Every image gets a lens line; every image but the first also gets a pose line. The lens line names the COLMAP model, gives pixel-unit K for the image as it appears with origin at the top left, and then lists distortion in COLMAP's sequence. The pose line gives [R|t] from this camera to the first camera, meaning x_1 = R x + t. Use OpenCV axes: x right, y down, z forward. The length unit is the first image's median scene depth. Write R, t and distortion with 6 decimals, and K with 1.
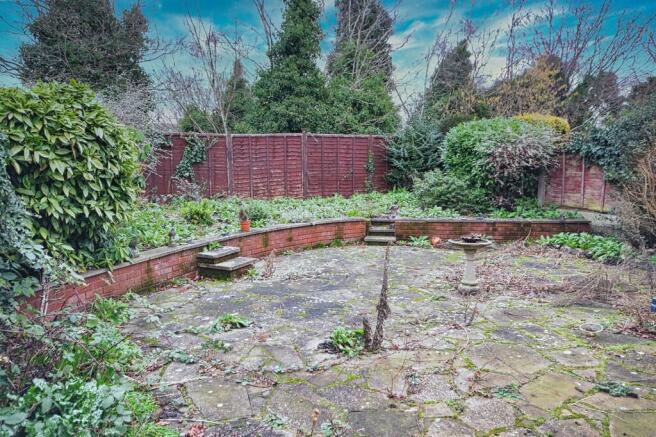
lens RADIAL K [[459.7, 0, 327.9], [0, 459.7, 218.3], [0, 0, 1]] dist [-0.007176, -0.000582]
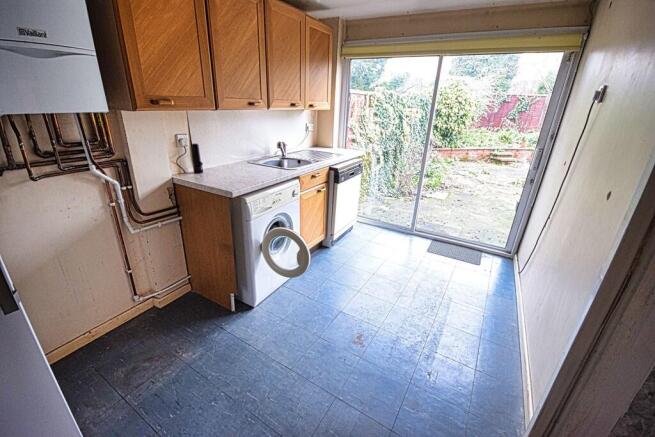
lens RADIAL K [[285.6, 0, 326.0], [0, 285.6, 220.1], [0, 0, 1]] dist [0.001052, 0.000016]
pose [[0.581010, 0.333362, -0.742494, 0.589760], [-0.134996, 0.939106, 0.316000, 0.076159], [0.802623, -0.083365, 0.590632, -0.798156]]
